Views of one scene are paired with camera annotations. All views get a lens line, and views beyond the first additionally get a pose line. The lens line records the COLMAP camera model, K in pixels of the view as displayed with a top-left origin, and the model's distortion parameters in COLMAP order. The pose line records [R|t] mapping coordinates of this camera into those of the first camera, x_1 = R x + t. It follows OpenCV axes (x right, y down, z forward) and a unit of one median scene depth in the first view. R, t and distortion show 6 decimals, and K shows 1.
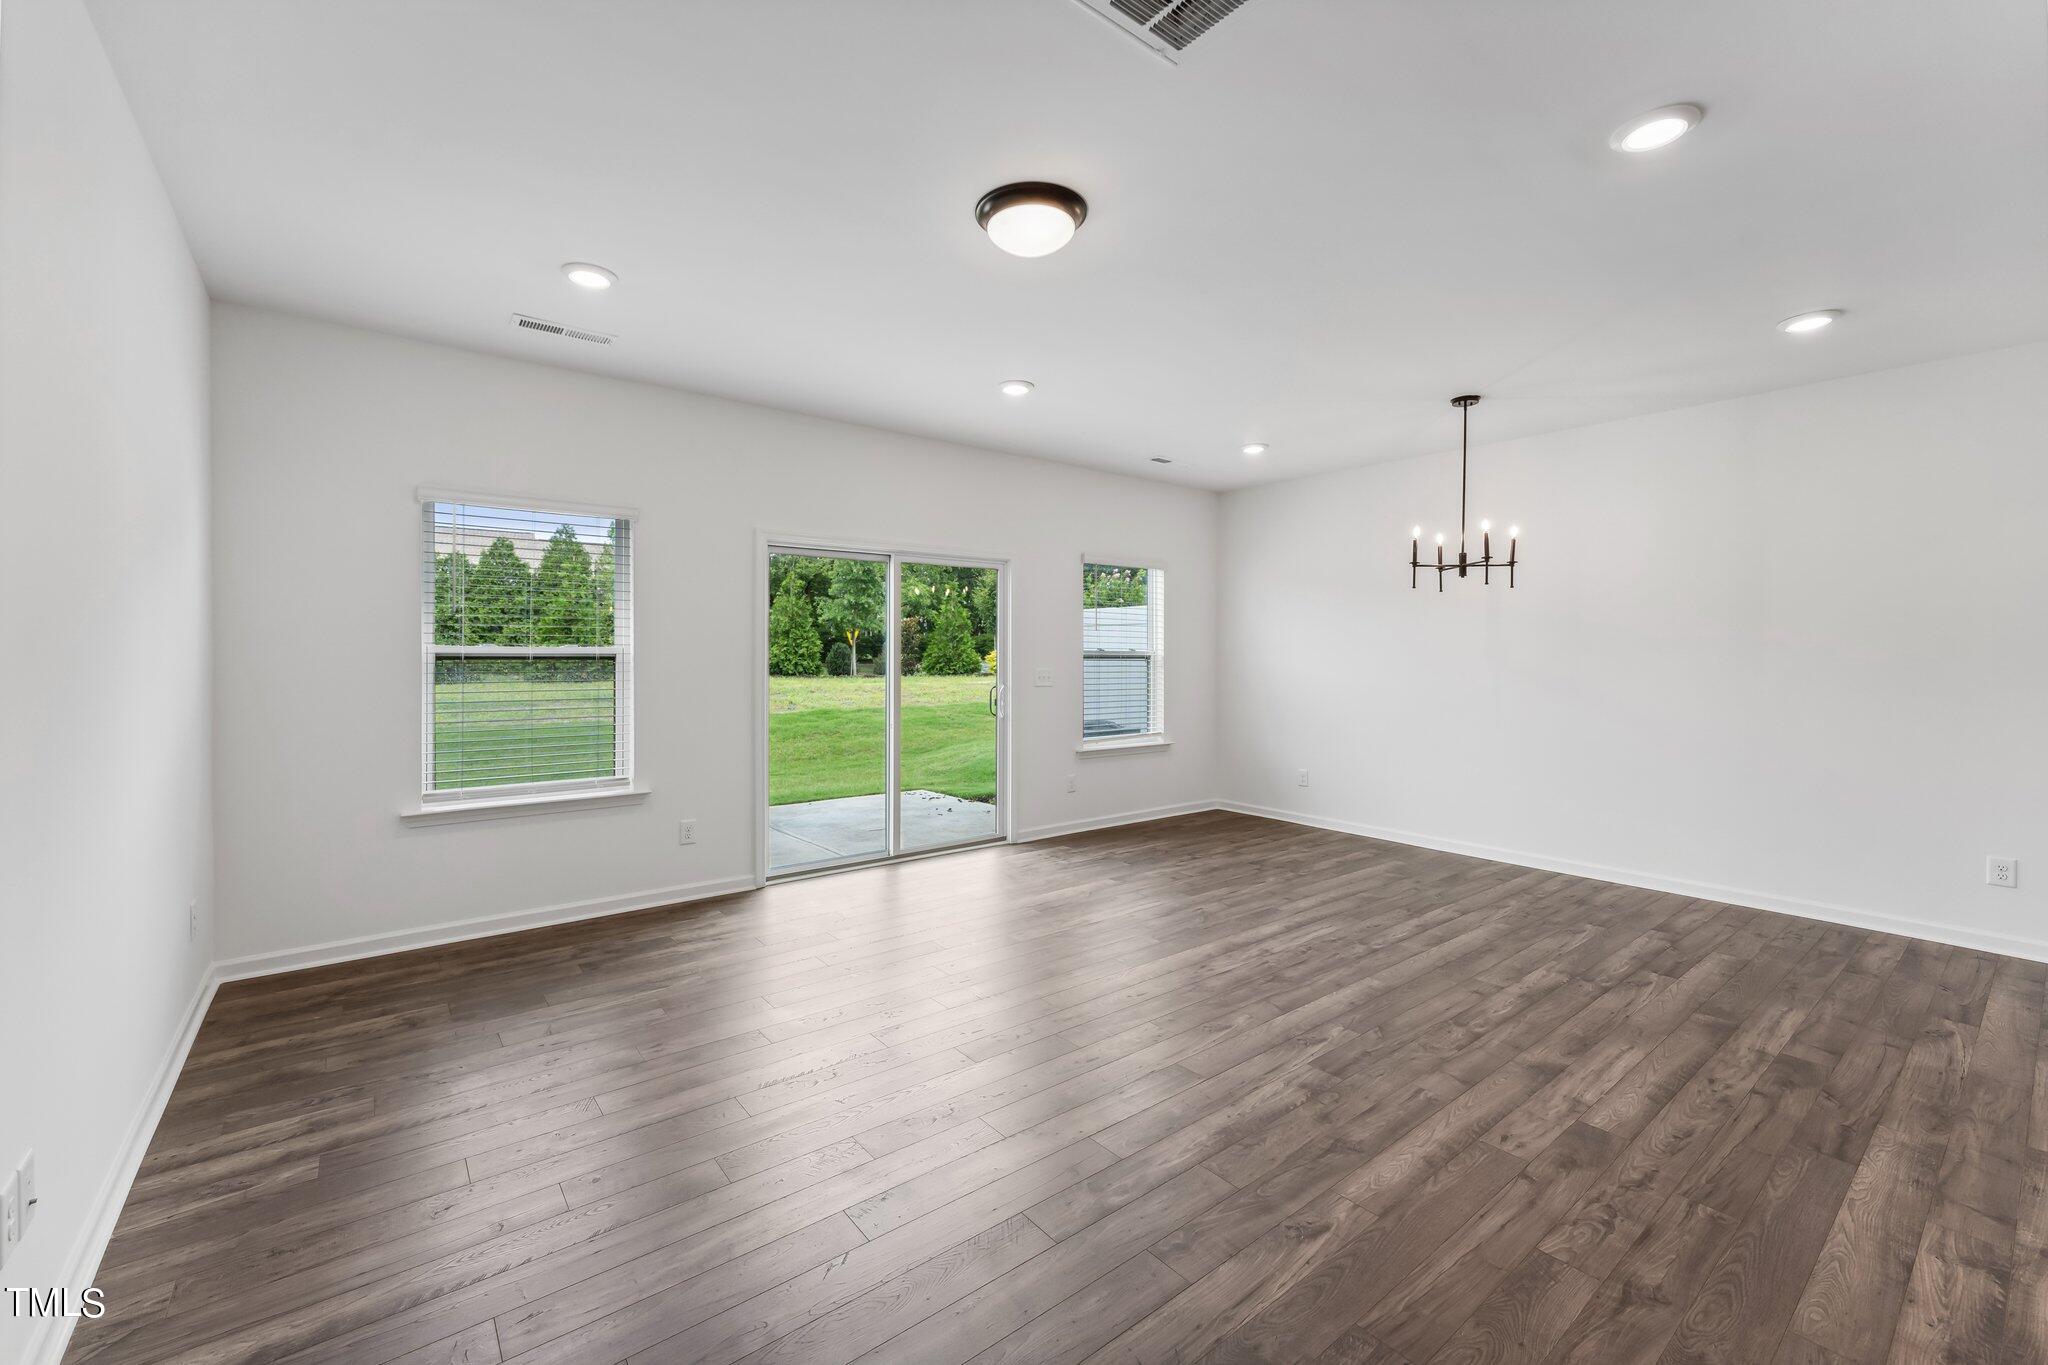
lens RADIAL K [[836.3, 0, 1014.4], [0, 836.3, 651.5], [0, 0, 1]] dist [0.002486, -0.000111]
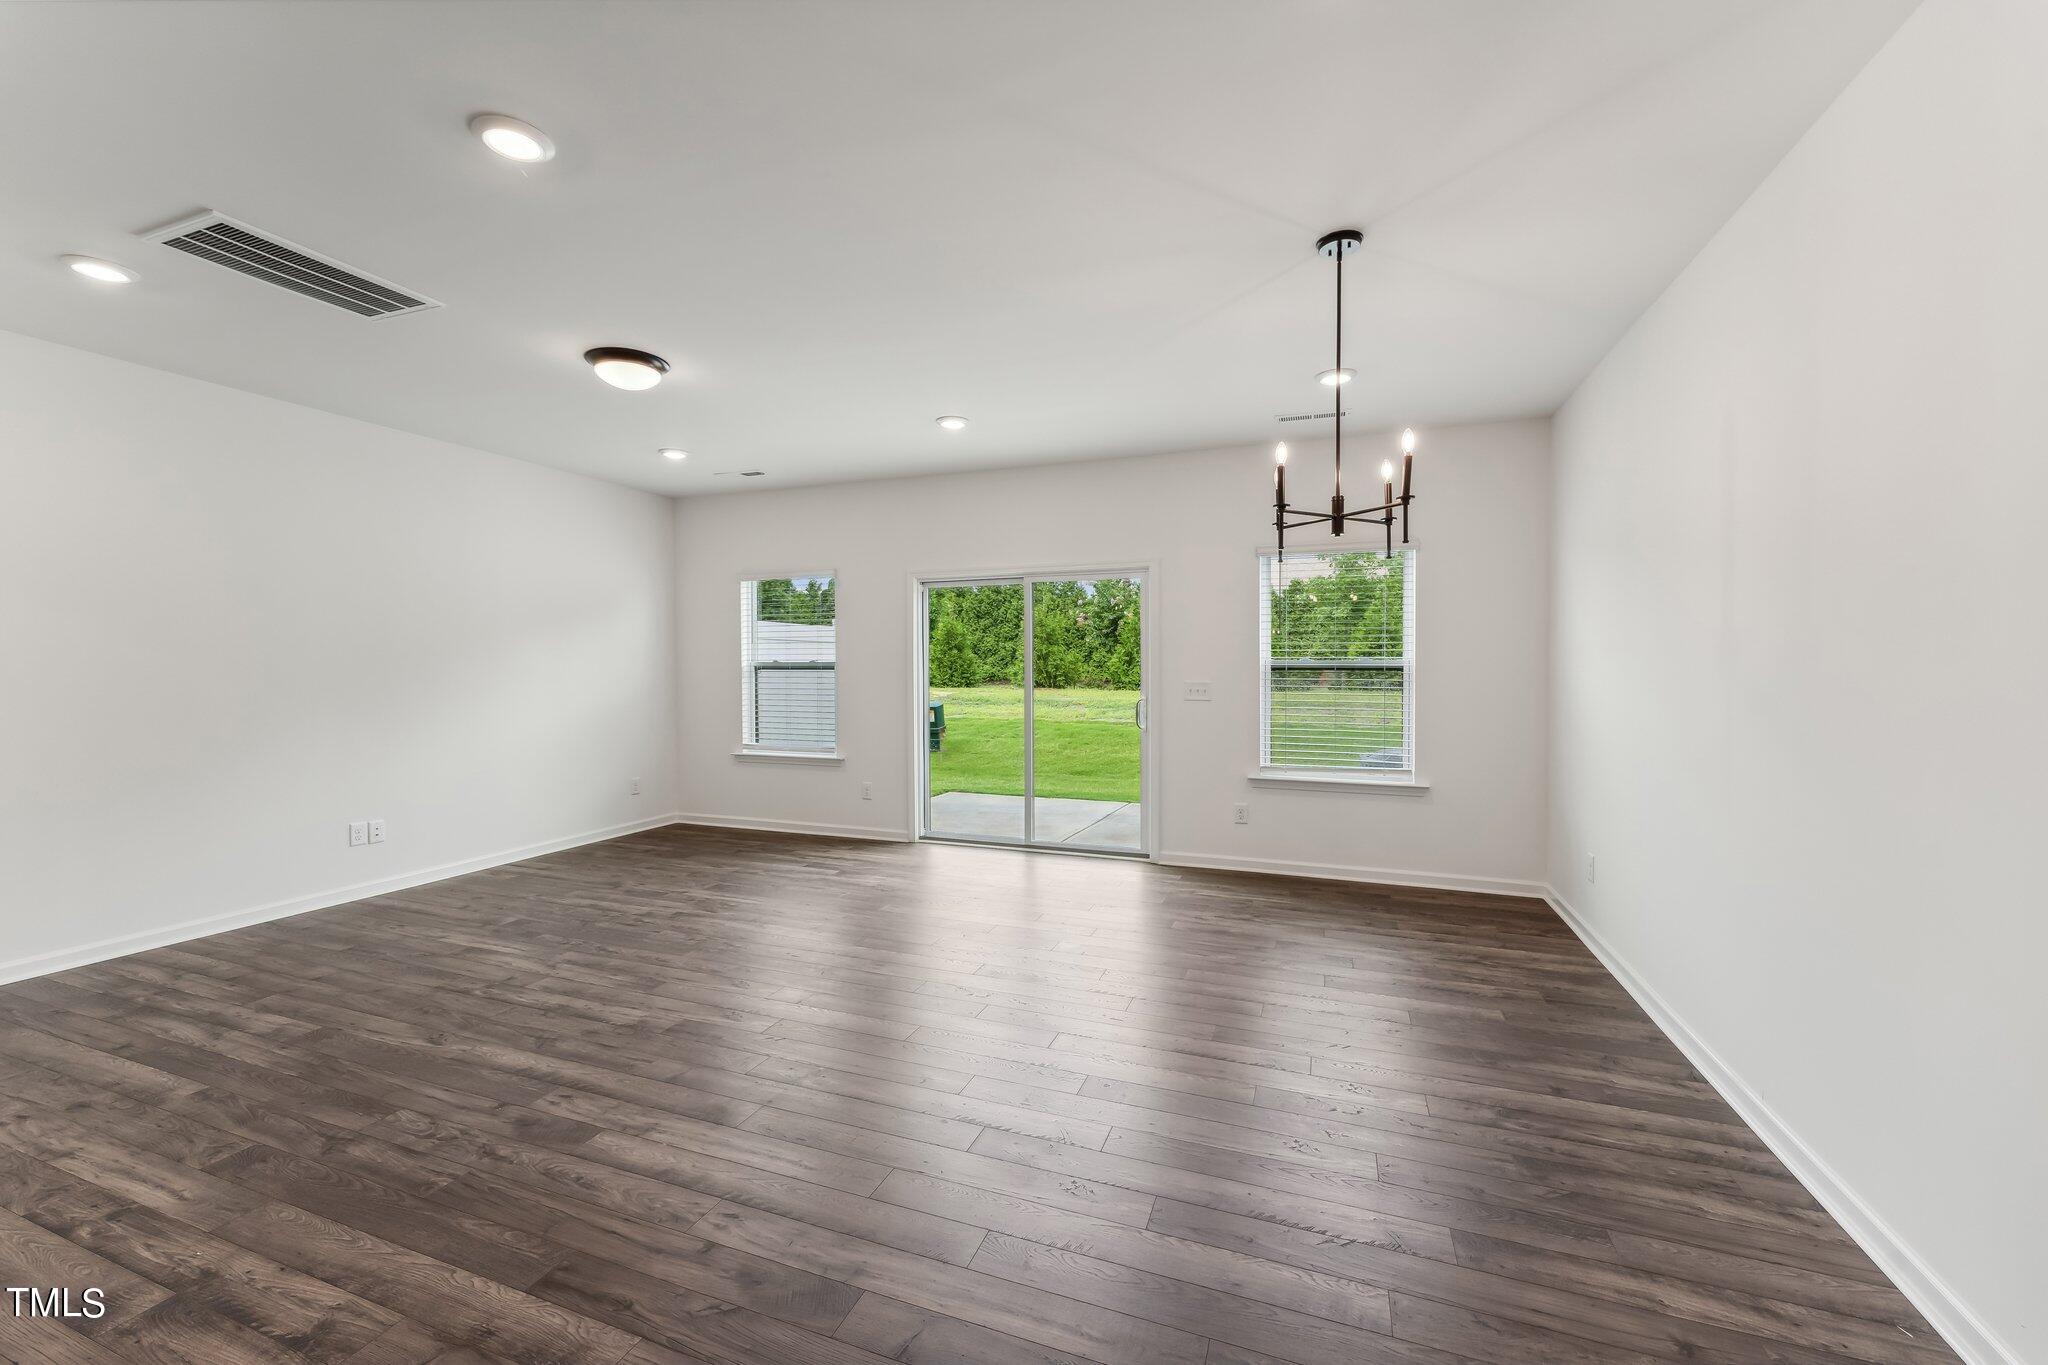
lens RADIAL K [[829.4, 0, 1014.4], [0, 829.4, 677.0], [0, 0, 1]] dist [0.000820, 0.000149]
pose [[0.510177, 0.007706, -0.860035, 1.076695], [0.005530, 0.999910, 0.012239, 0.006196], [0.860051, -0.011000, 0.510089, 0.559696]]
